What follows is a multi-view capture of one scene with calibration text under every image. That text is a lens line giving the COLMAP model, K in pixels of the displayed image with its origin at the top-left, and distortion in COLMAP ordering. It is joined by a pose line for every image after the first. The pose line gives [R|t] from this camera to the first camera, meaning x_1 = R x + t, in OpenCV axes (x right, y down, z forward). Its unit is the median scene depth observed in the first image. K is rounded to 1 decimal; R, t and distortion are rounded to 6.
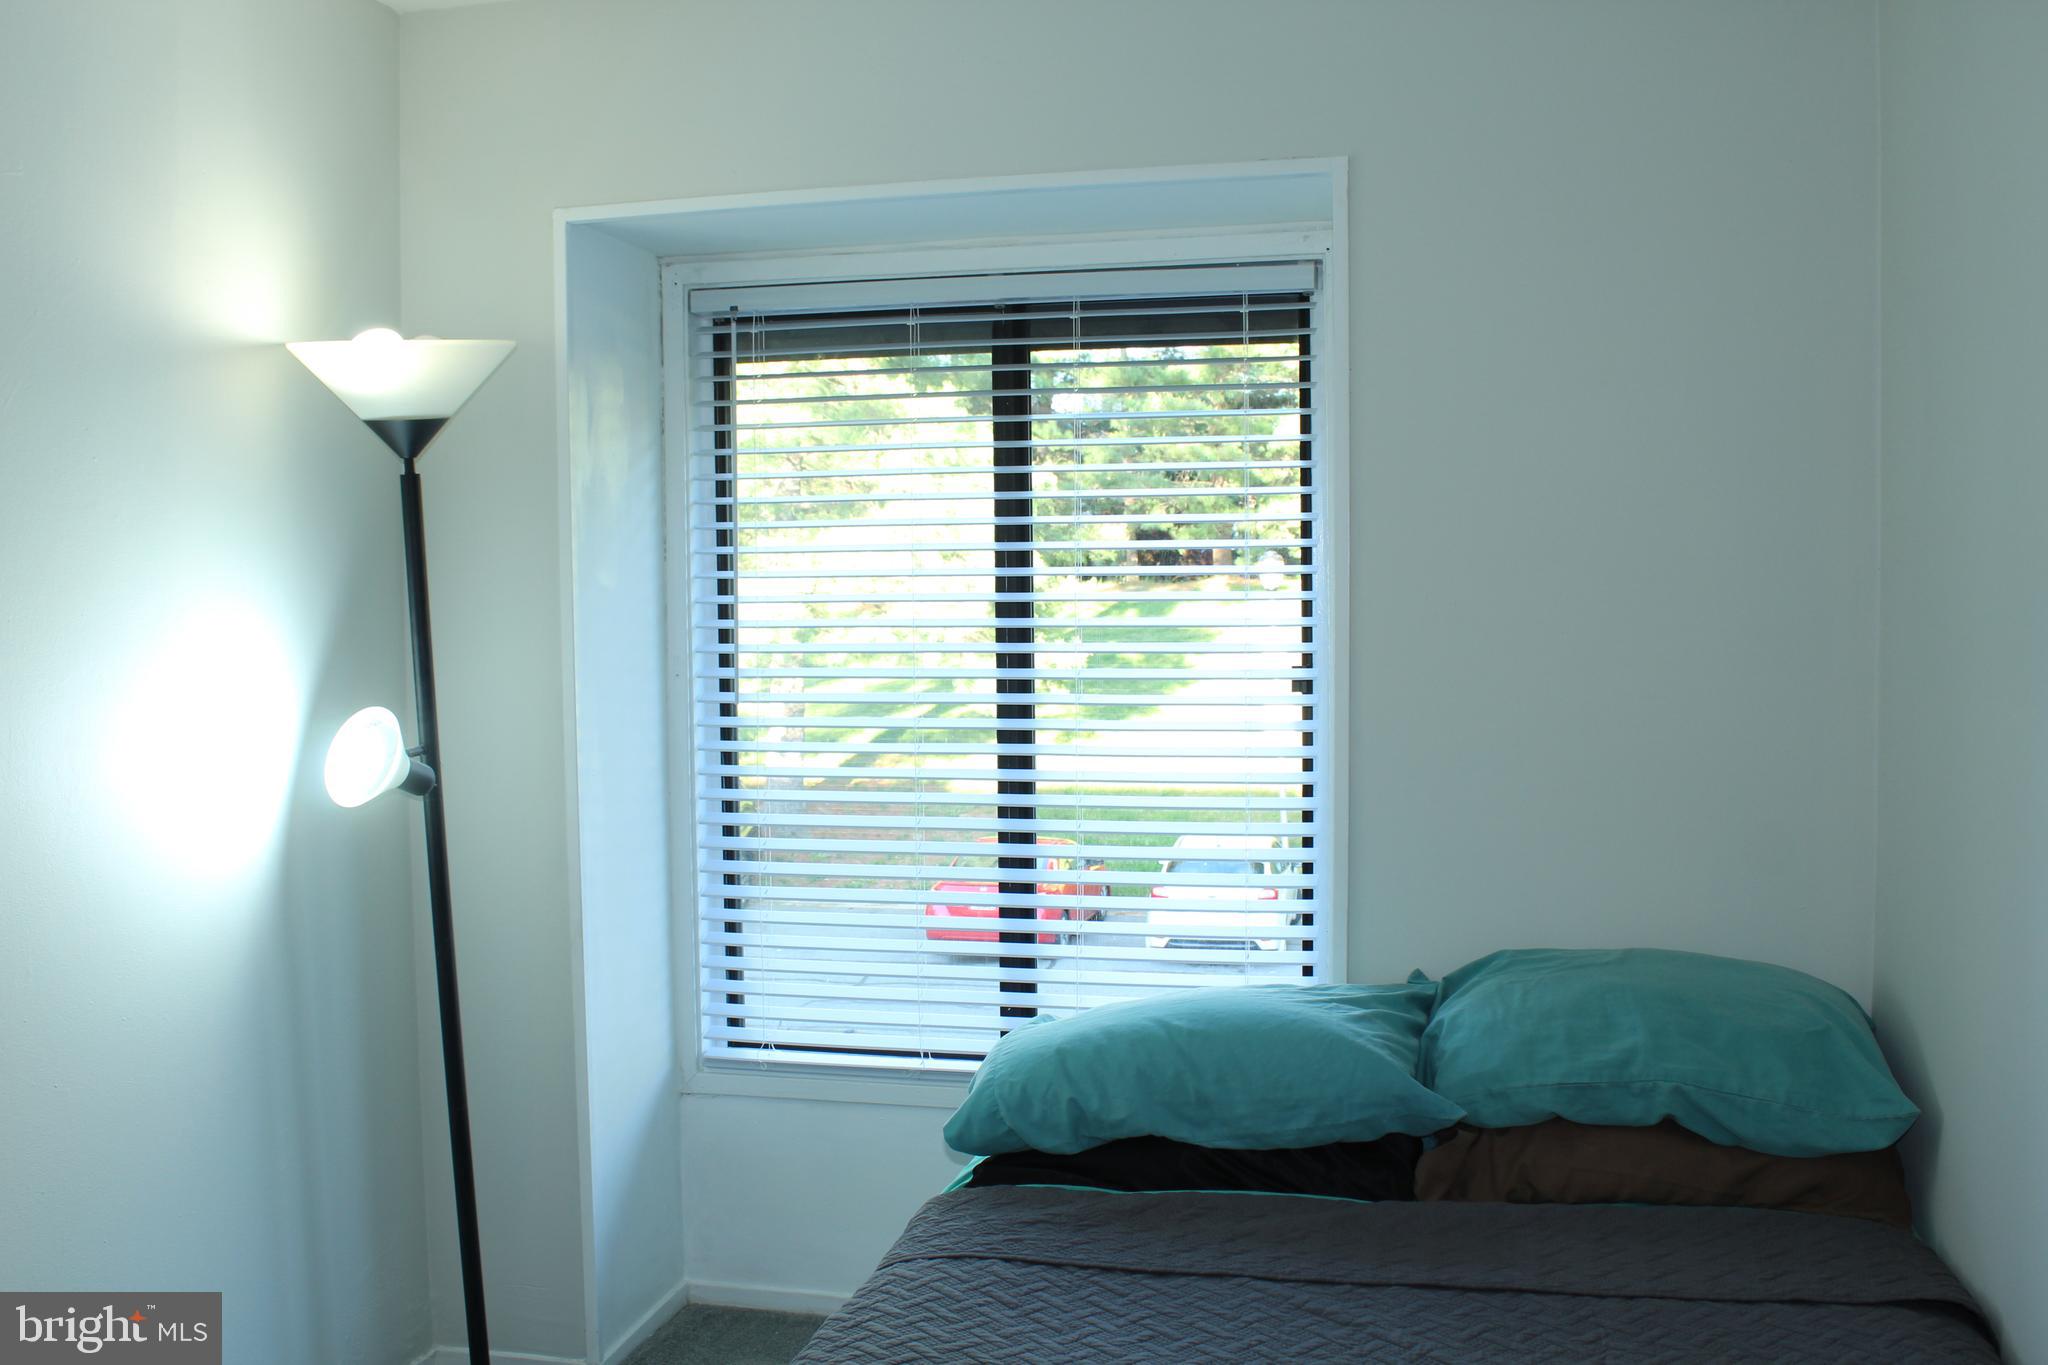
lens RADIAL K [[1976.5, 0, 1022.5], [0, 1976.5, 678.1], [0, 0, 1]] dist [-0.057850, 0.000000]
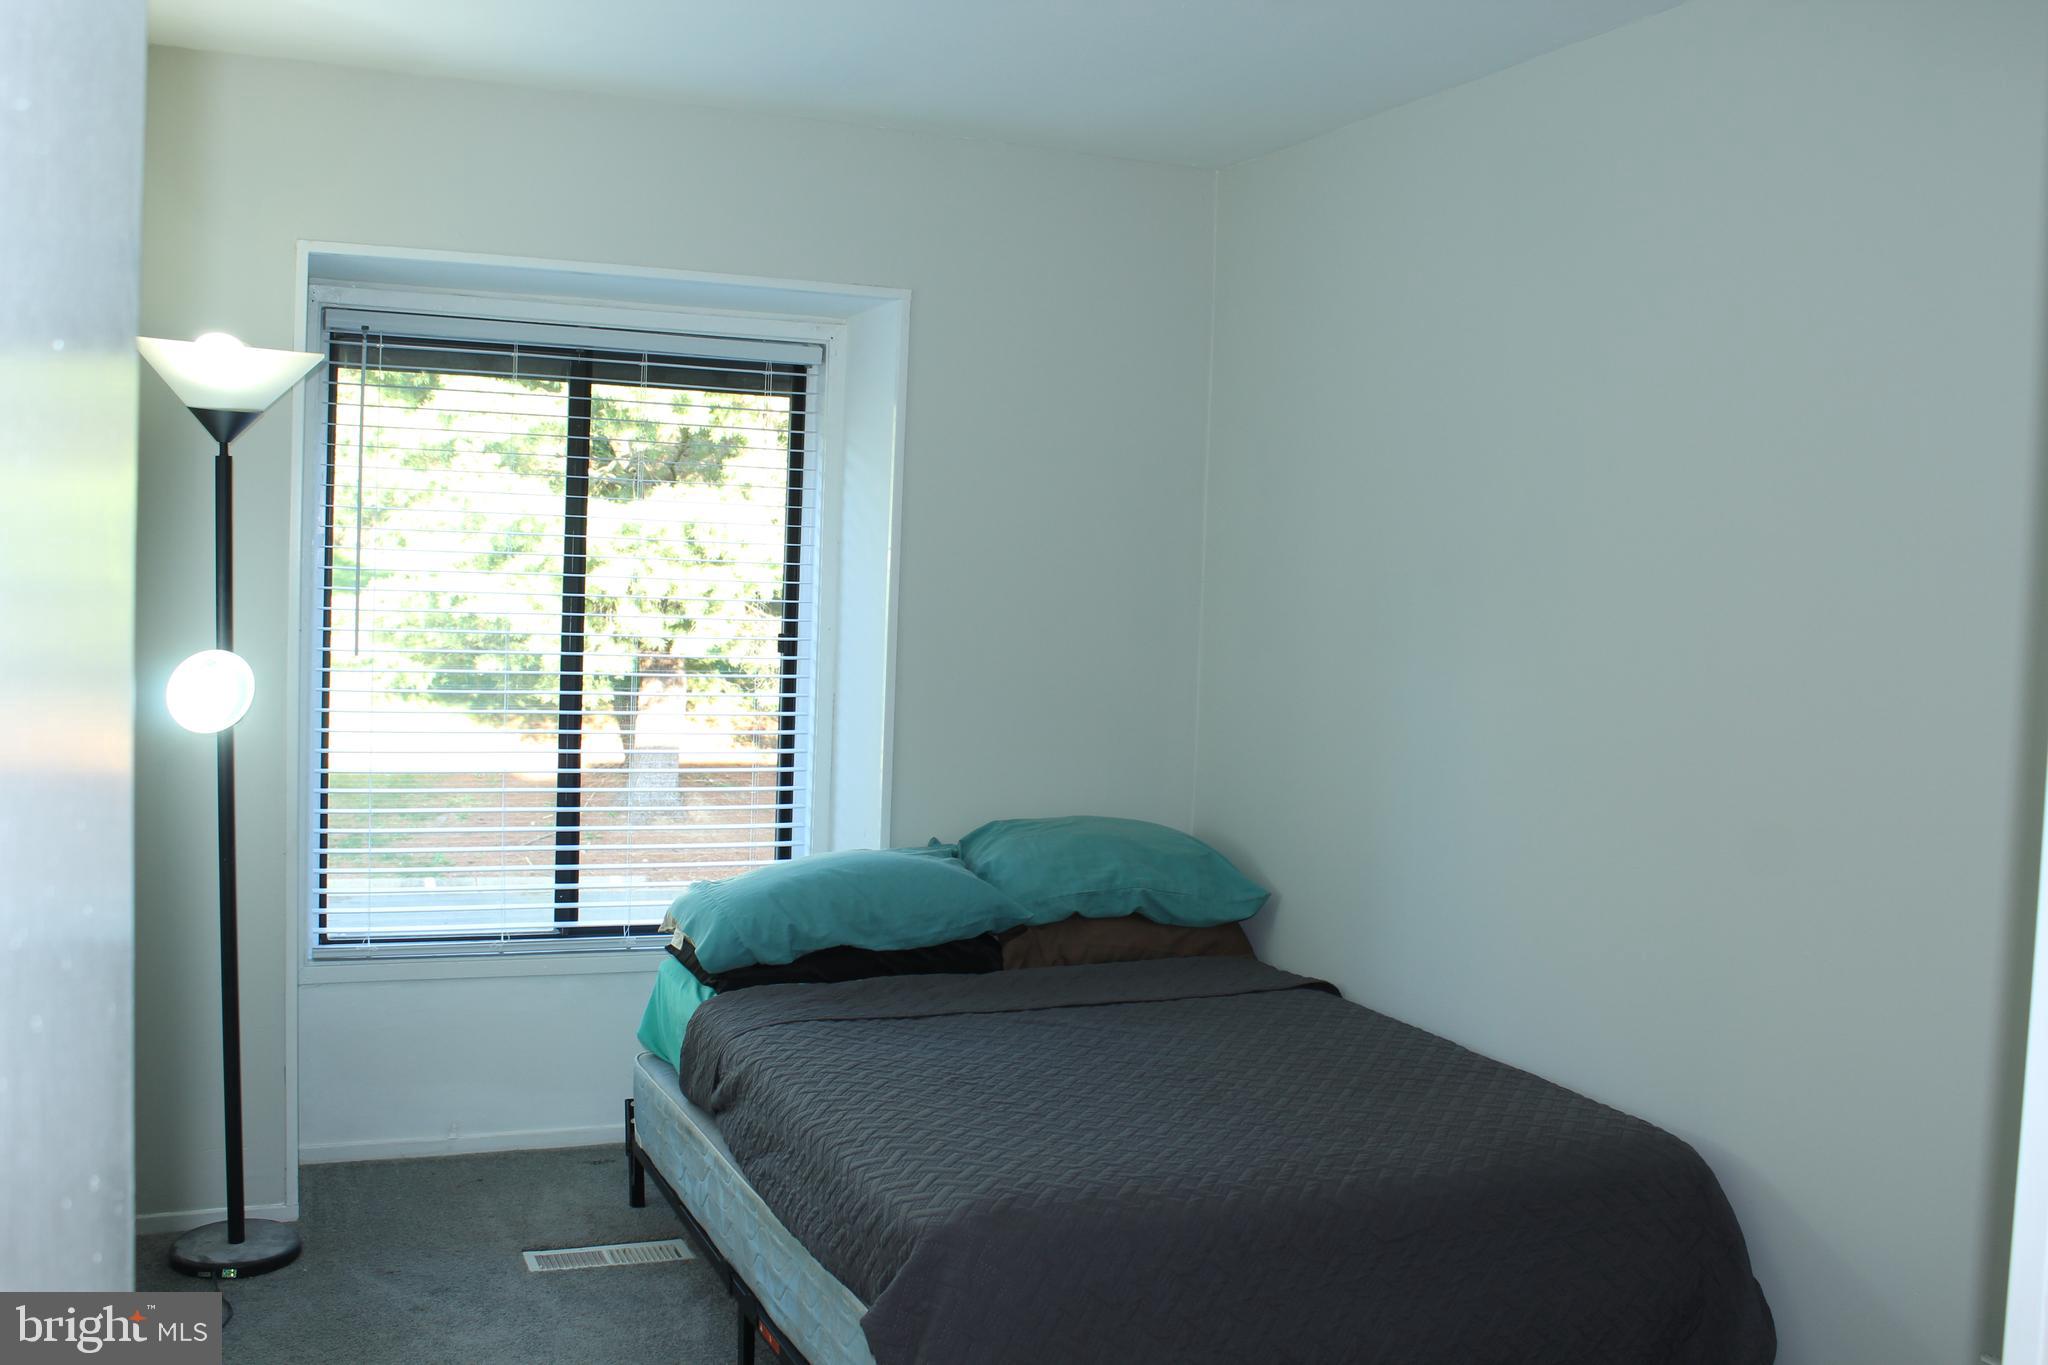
lens RADIAL K [[1976.5, 0, 1026.0], [0, 1976.5, 685.4], [0, 0, 1]] dist [-0.057850, 0.000000]
pose [[0.812213, 0.008491, 0.583300, -0.688310], [-0.015670, 0.999851, 0.007264, 0.022333], [-0.583151, -0.015040, 0.812225, -0.287971]]
